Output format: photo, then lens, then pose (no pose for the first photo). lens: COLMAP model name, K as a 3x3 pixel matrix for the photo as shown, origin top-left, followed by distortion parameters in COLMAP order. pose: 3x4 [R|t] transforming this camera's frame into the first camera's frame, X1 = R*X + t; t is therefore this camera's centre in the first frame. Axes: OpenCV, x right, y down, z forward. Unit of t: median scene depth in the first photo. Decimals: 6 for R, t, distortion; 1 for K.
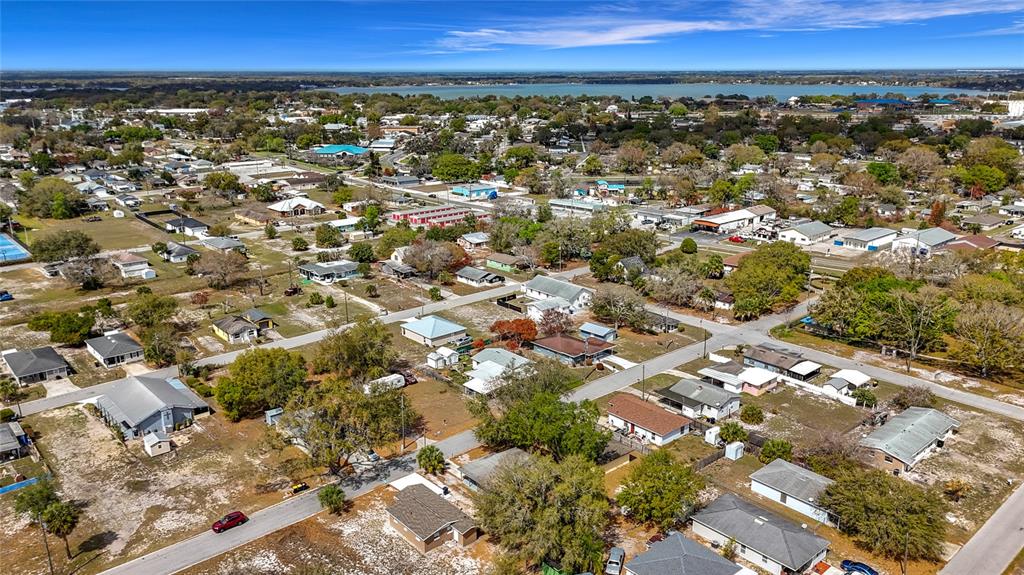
lens RADIAL K [[765.3, 0, 512.0], [0, 765.3, 287.5], [0, 0, 1]] dist [0.079376, -0.078266]
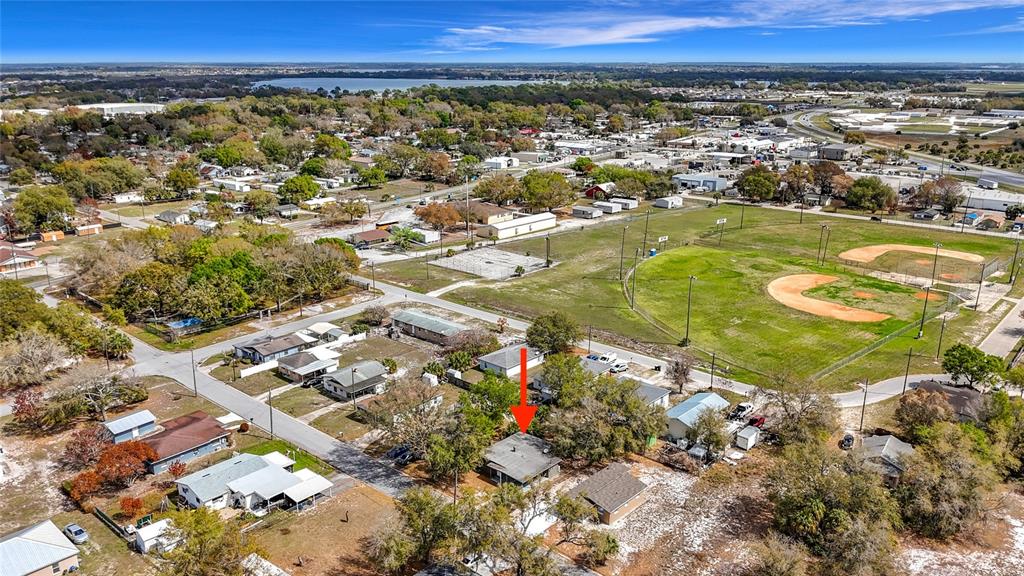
lens RADIAL K [[779.6, 0, 511.5], [0, 779.6, 317.9], [0, 0, 1]] dist [0.080835, -0.139626]
pose [[-0.122589, -0.309551, 0.942948, -0.627192], [0.275627, 0.902119, 0.331981, -0.188251], [-0.953416, 0.300599, -0.025269, 0.659491]]
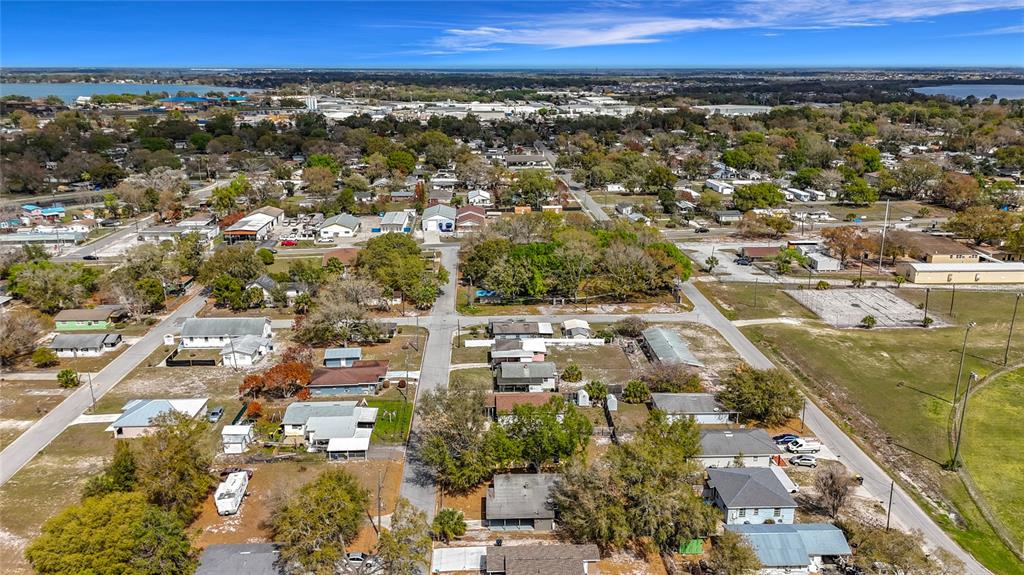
lens RADIAL K [[780.5, 0, 512.0], [0, 780.5, 287.5], [0, 0, 1]] dist [0.087117, -0.084920]
pose [[0.622637, -0.210294, 0.753724, -0.456340], [0.212971, 0.972393, 0.095372, -0.067564], [-0.752972, 0.101140, 0.650234, 0.250884]]
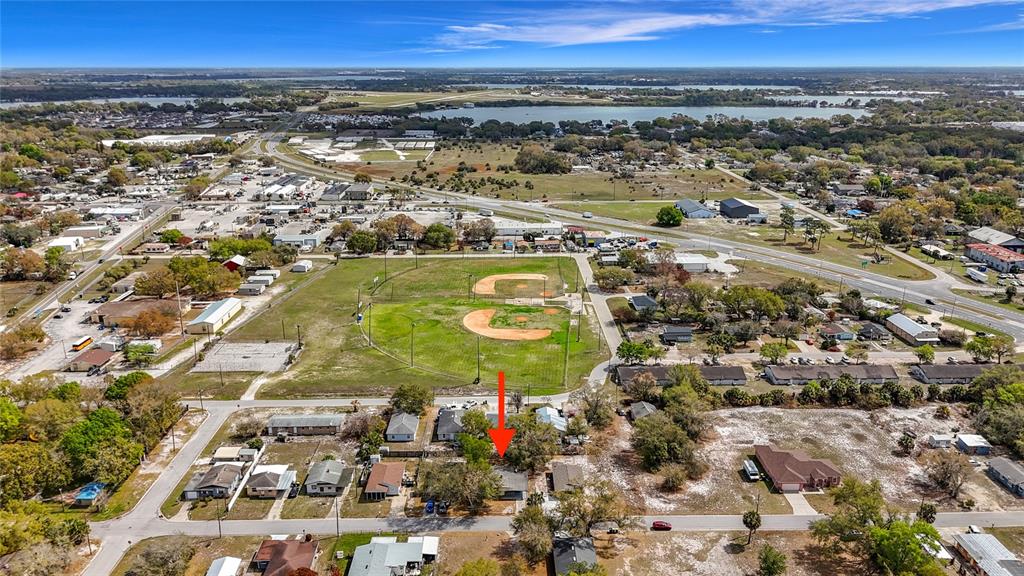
lens RADIAL K [[791.6, 0, 512.0], [0, 791.6, 288.0], [0, 0, 1]] dist [0.086525, -0.116172]
pose [[-0.762864, -0.177023, 0.621853, -0.676642], [0.182904, 0.863416, 0.470169, -0.618126], [-0.620149, 0.472414, -0.626291, 1.256065]]
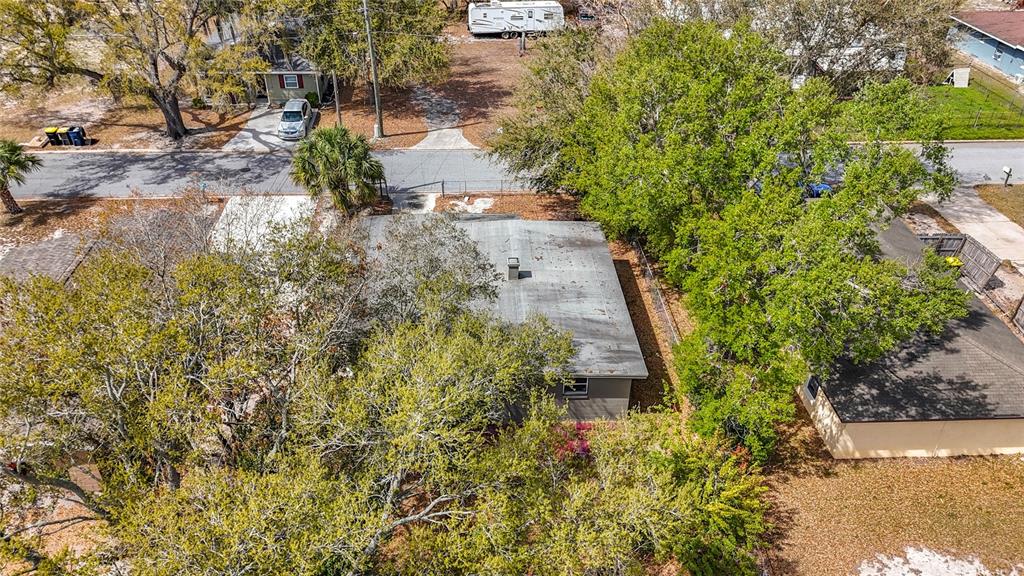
lens RADIAL K [[765.3, 0, 512.0], [0, 765.3, 288.0], [0, 0, 1]] dist [0.079376, -0.078266]
pose [[0.793631, 0.355740, -0.493558, 0.091577], [-0.186483, 0.914428, 0.359229, 0.095124], [0.579115, -0.193055, 0.792058, 0.532554]]
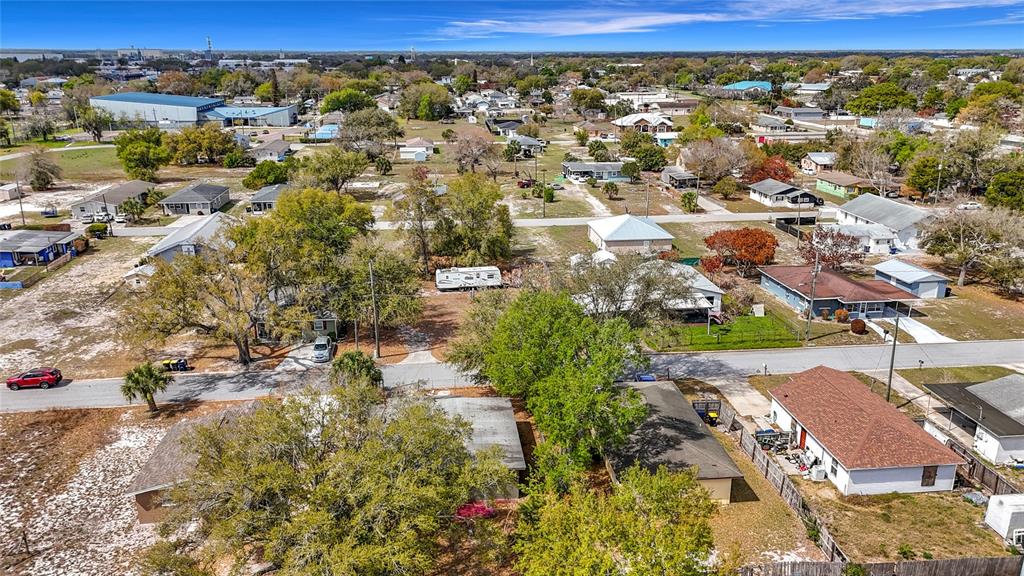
lens RADIAL K [[765.3, 0, 512.0], [0, 765.3, 288.0], [0, 0, 1]] dist [0.079376, -0.078266]
pose [[0.819810, 0.170812, -0.546567, 0.186719], [-0.160008, 0.984787, 0.067764, 0.074430], [0.549827, 0.031901, 0.834669, 0.417302]]
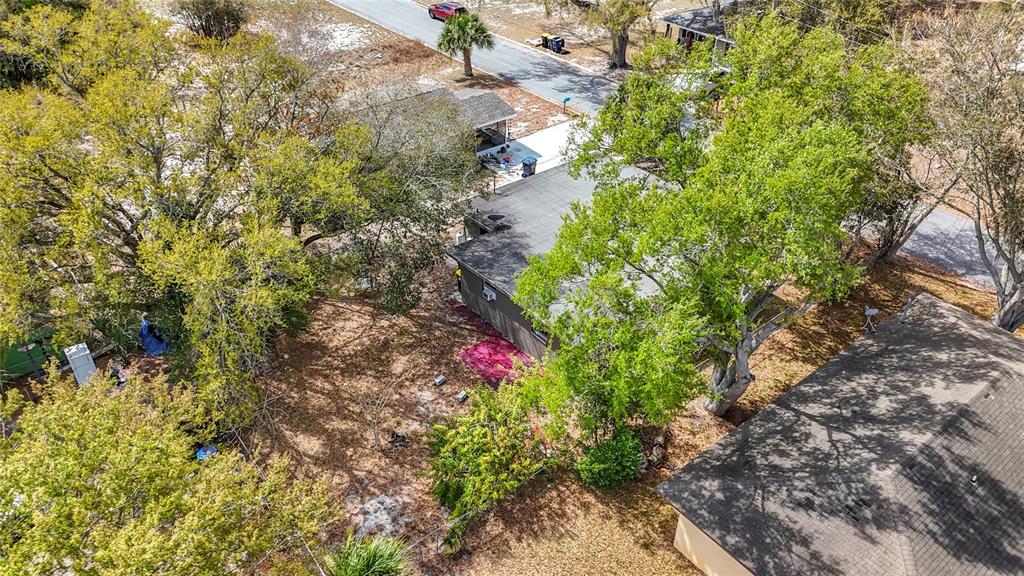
lens RADIAL K [[765.3, 0, 512.0], [0, 765.3, 288.0], [0, 0, 1]] dist [0.079376, -0.078266]
pose [[-0.032029, 0.578152, -0.815300, 0.160938], [-0.291987, 0.774721, 0.560848, 0.070046], [0.955886, 0.256021, 0.144000, 0.628511]]
